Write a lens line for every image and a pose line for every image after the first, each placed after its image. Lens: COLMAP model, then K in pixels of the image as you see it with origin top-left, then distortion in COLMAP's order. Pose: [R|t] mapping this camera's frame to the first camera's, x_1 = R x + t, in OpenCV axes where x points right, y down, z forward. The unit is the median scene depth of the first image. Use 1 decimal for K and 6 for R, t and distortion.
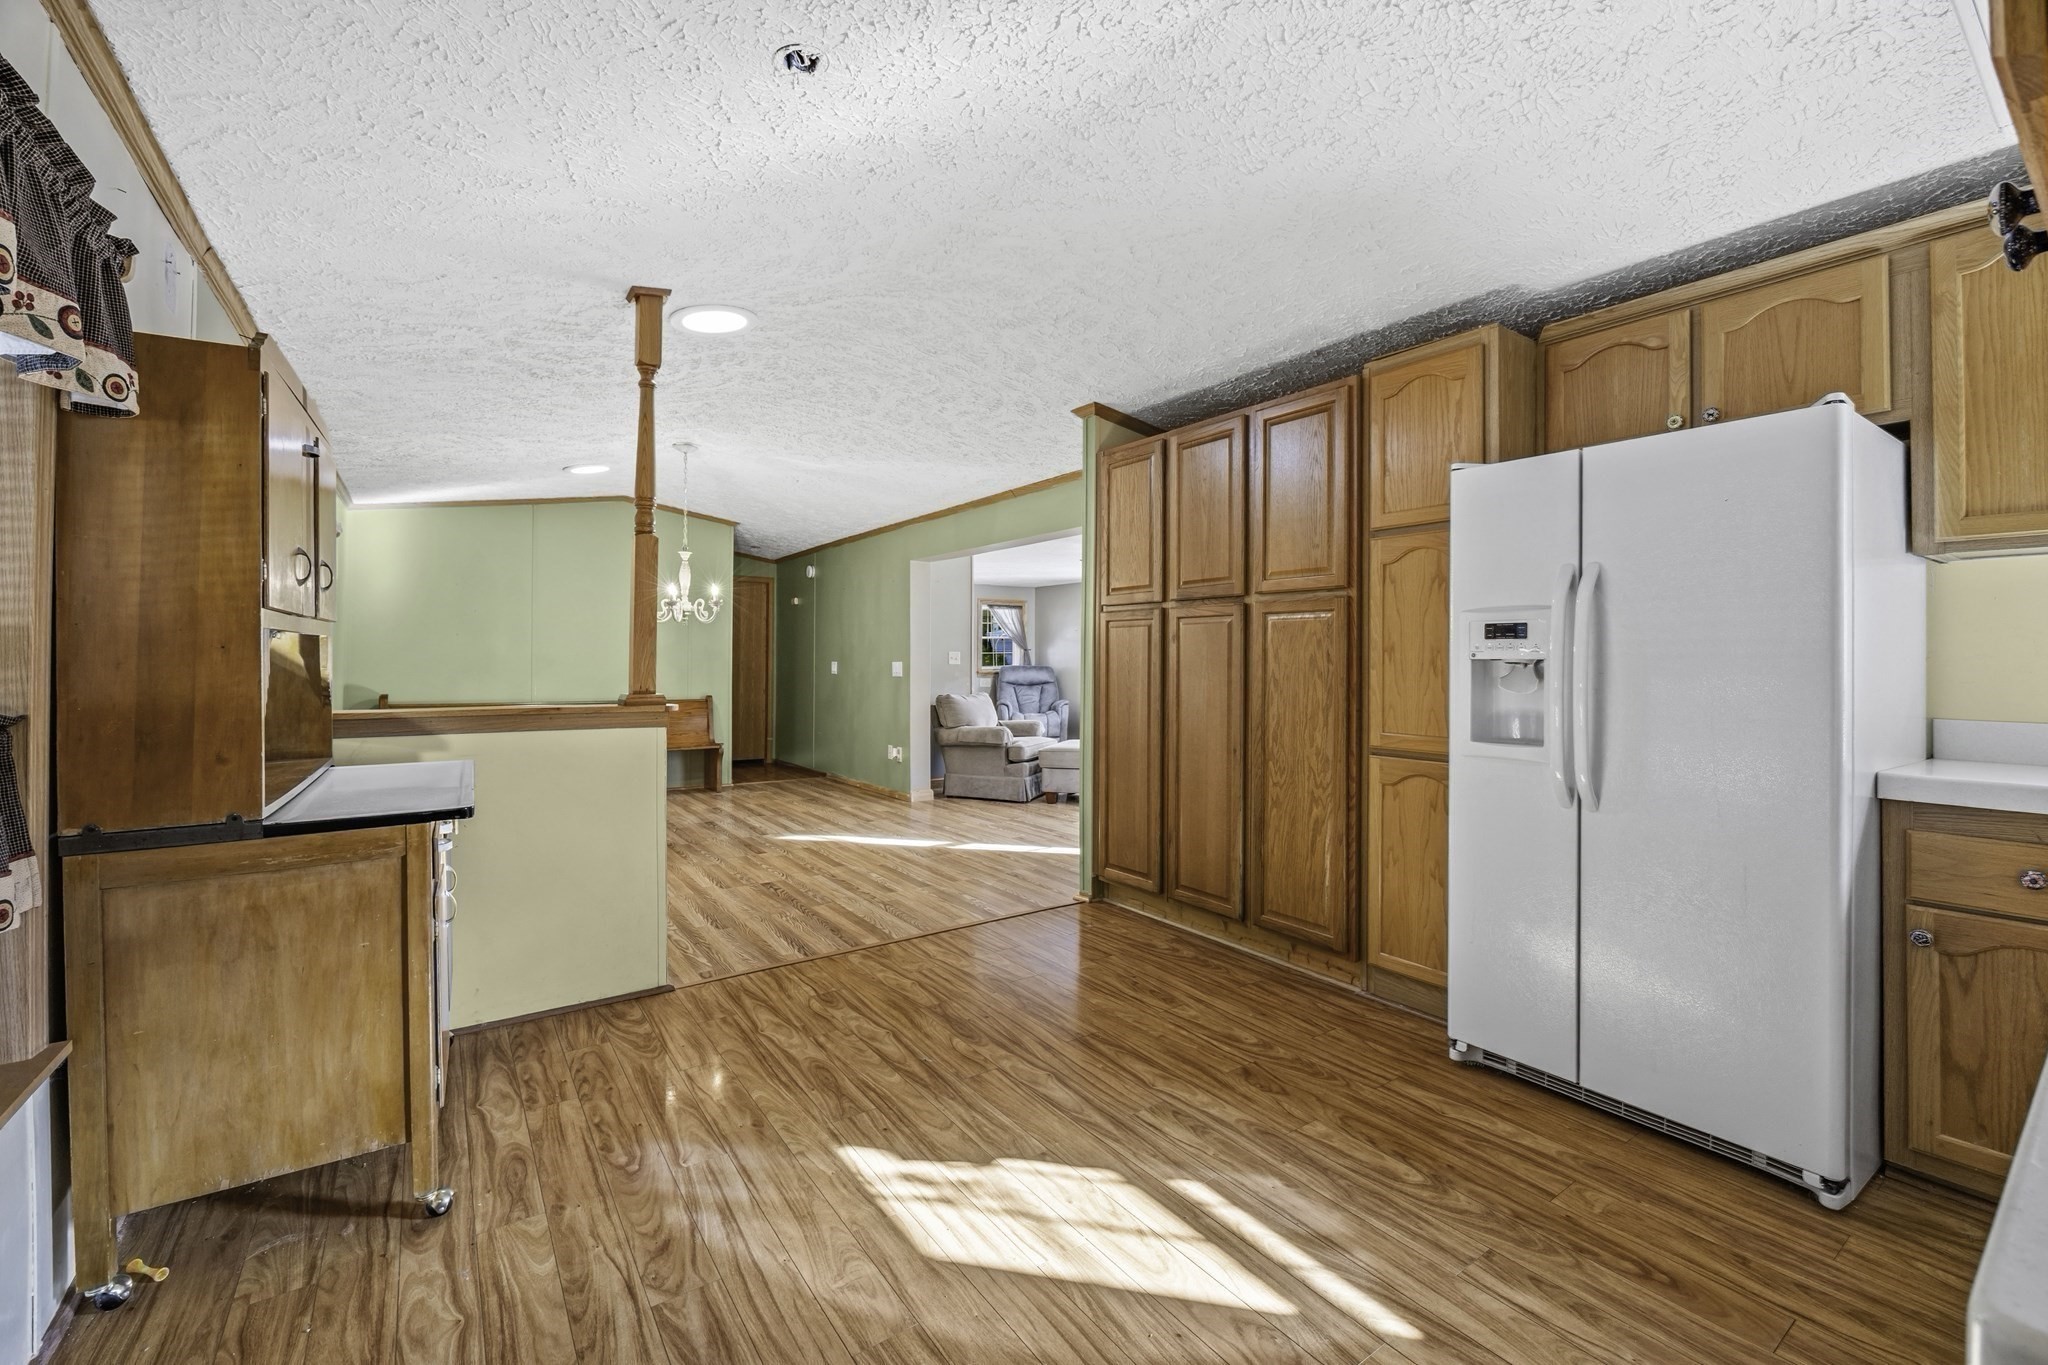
lens RADIAL K [[855.0, 0, 1027.8], [0, 855.0, 667.5], [0, 0, 1]] dist [-0.017265, 0.002403]
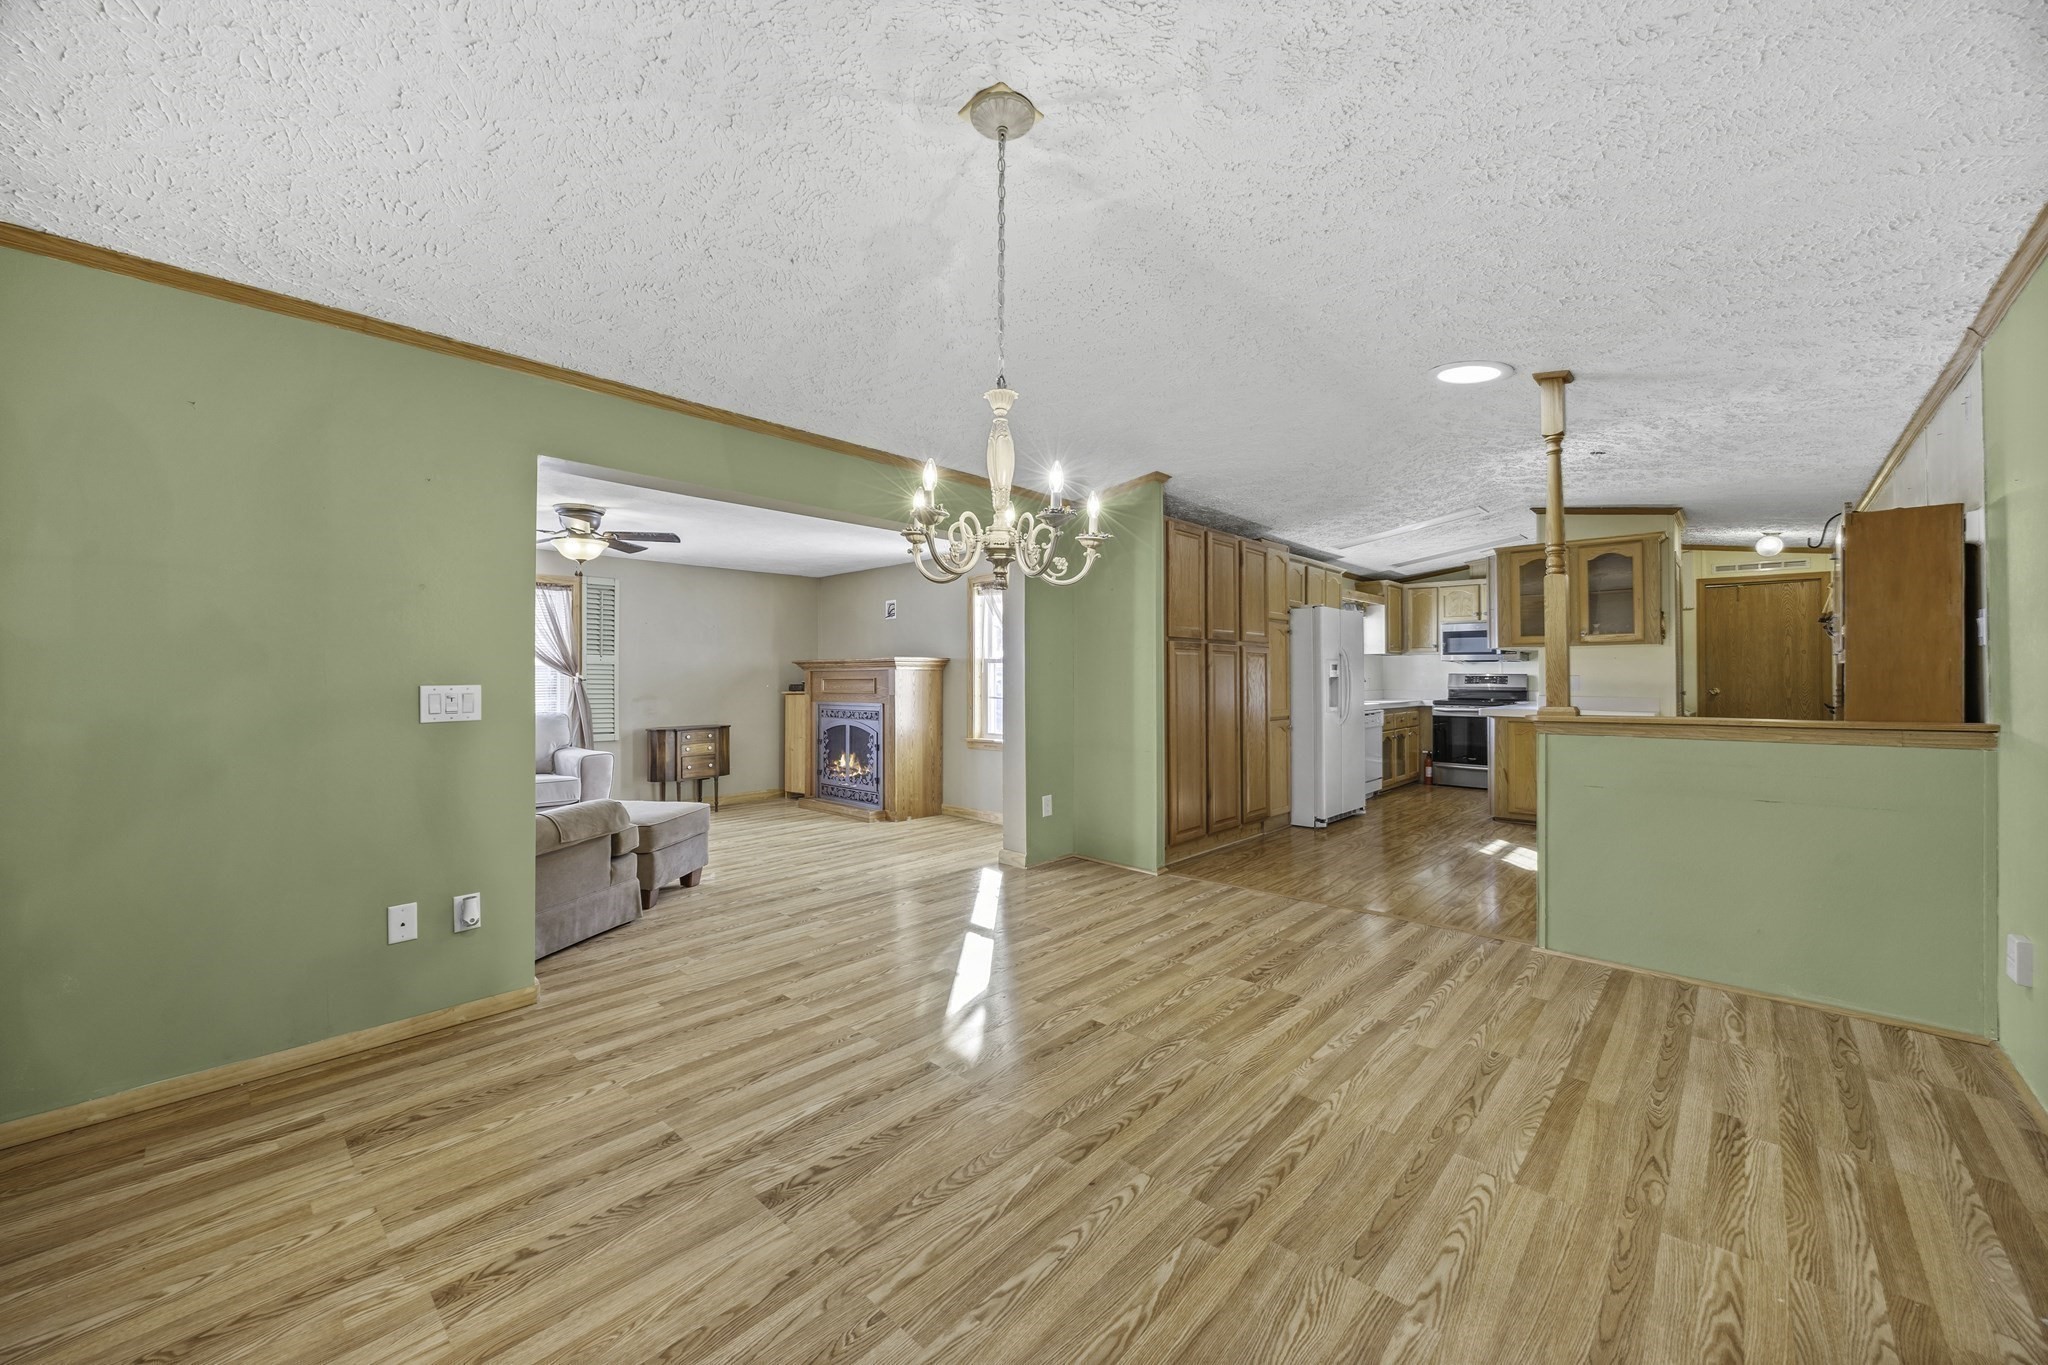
lens RADIAL K [[774.5, 0, 1023.4], [0, 774.5, 665.7], [0, 0, 1]] dist [-0.006526, 0.000485]
pose [[-0.203230, 0.014111, 0.979029, -1.330454], [0.011575, 0.999861, -0.012009, -0.021701], [-0.979063, 0.008892, -0.203365, 1.897468]]
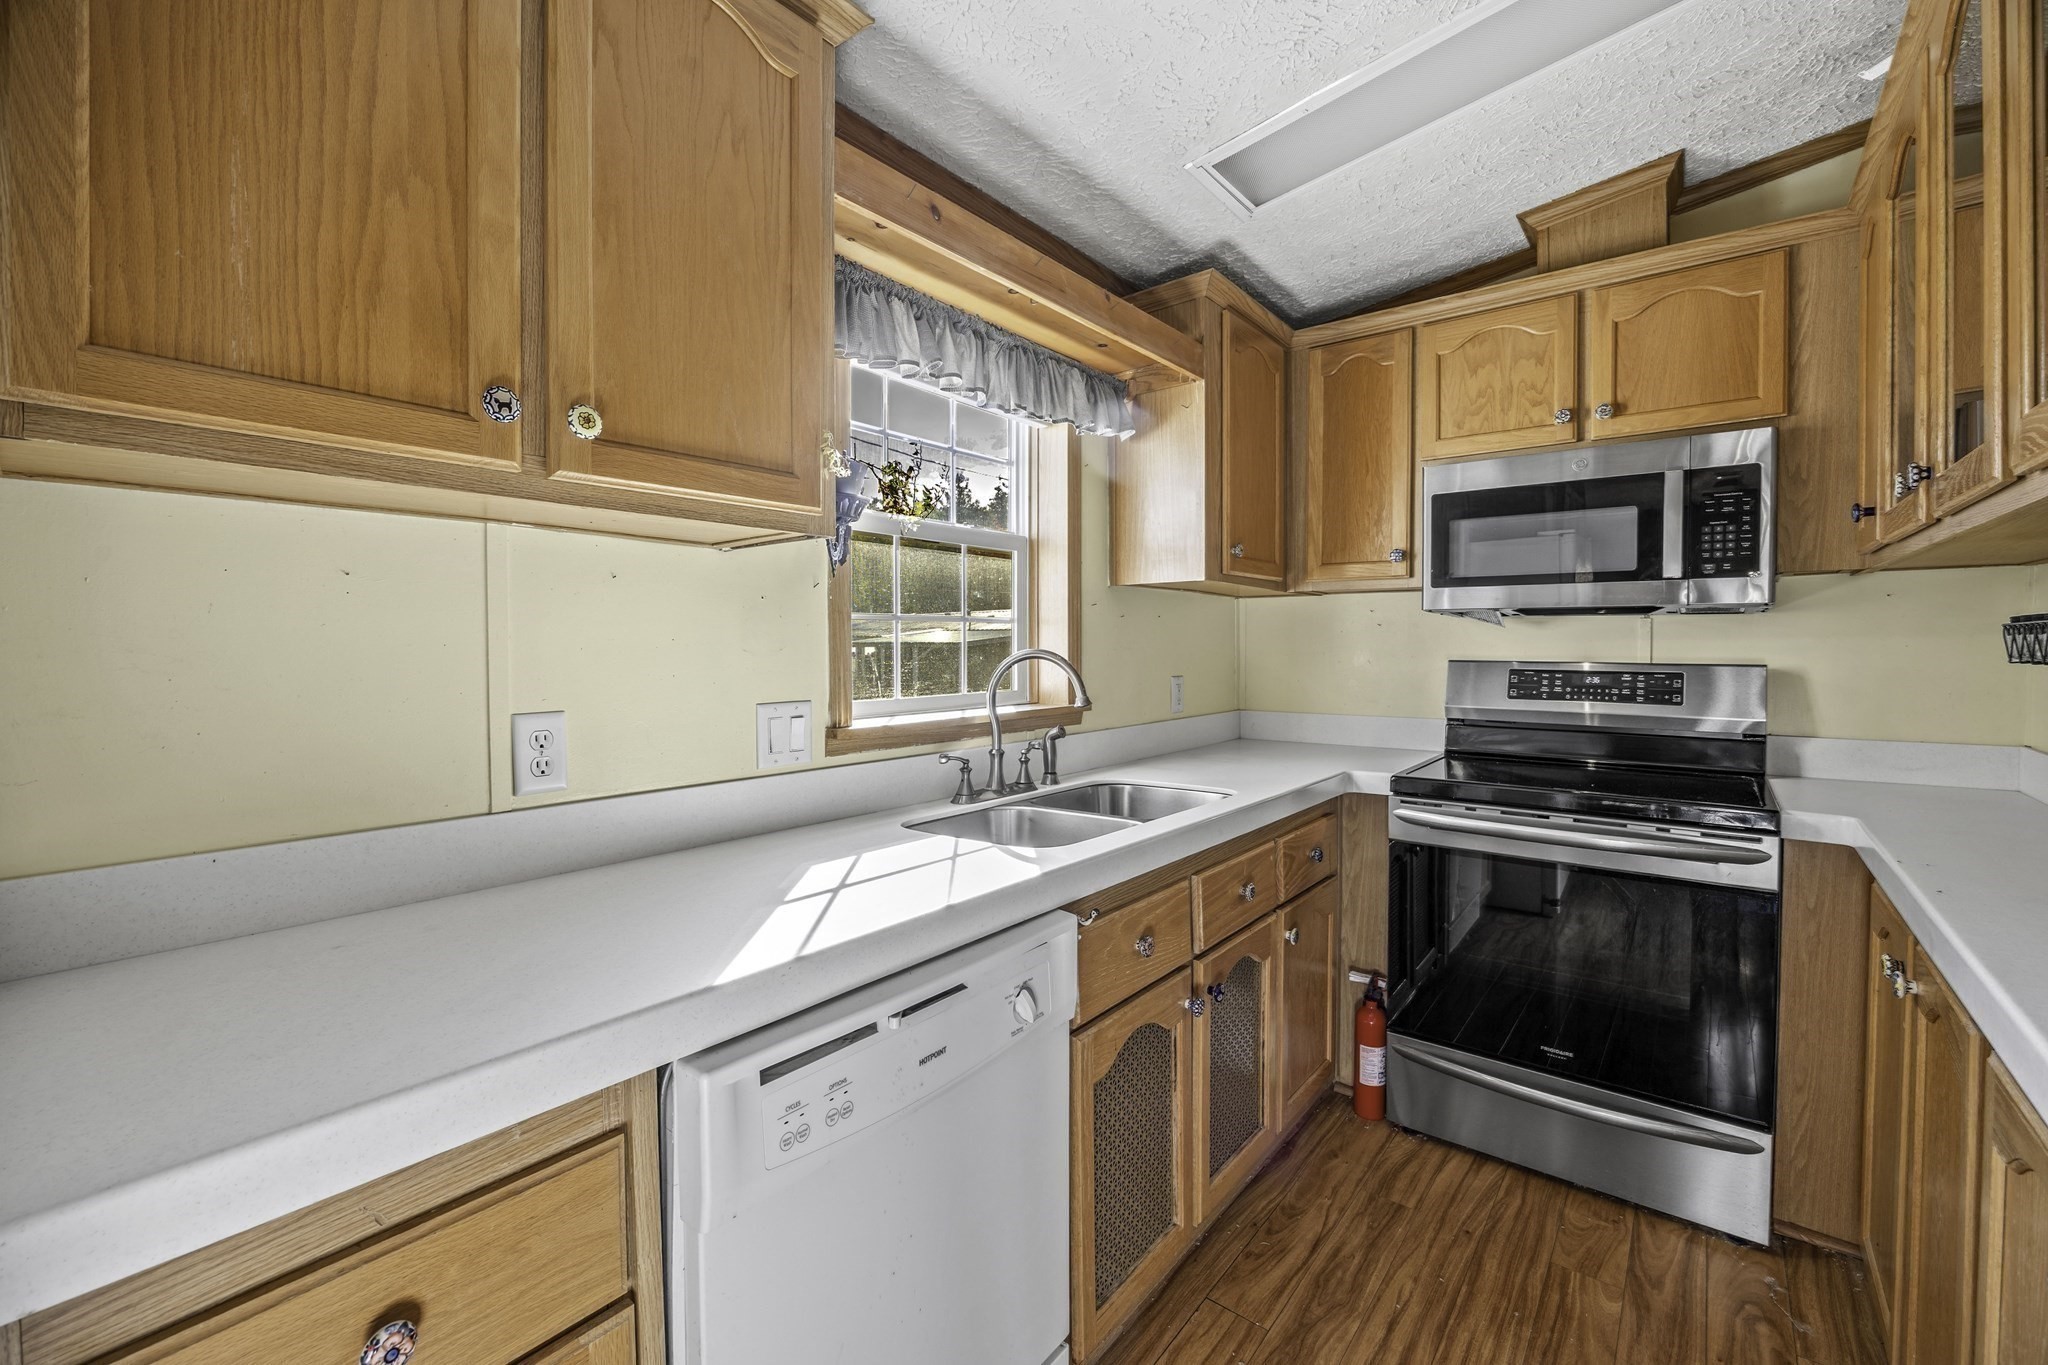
lens RADIAL K [[855.0, 0, 1052.8], [0, 855.0, 659.7], [0, 0, 1]] dist [-0.017265, 0.002403]
pose [[-0.288156, -0.016442, 0.957442, 0.414736], [0.013389, 0.999686, 0.021197, -0.032519], [-0.957490, 0.018927, -0.287845, 0.429358]]
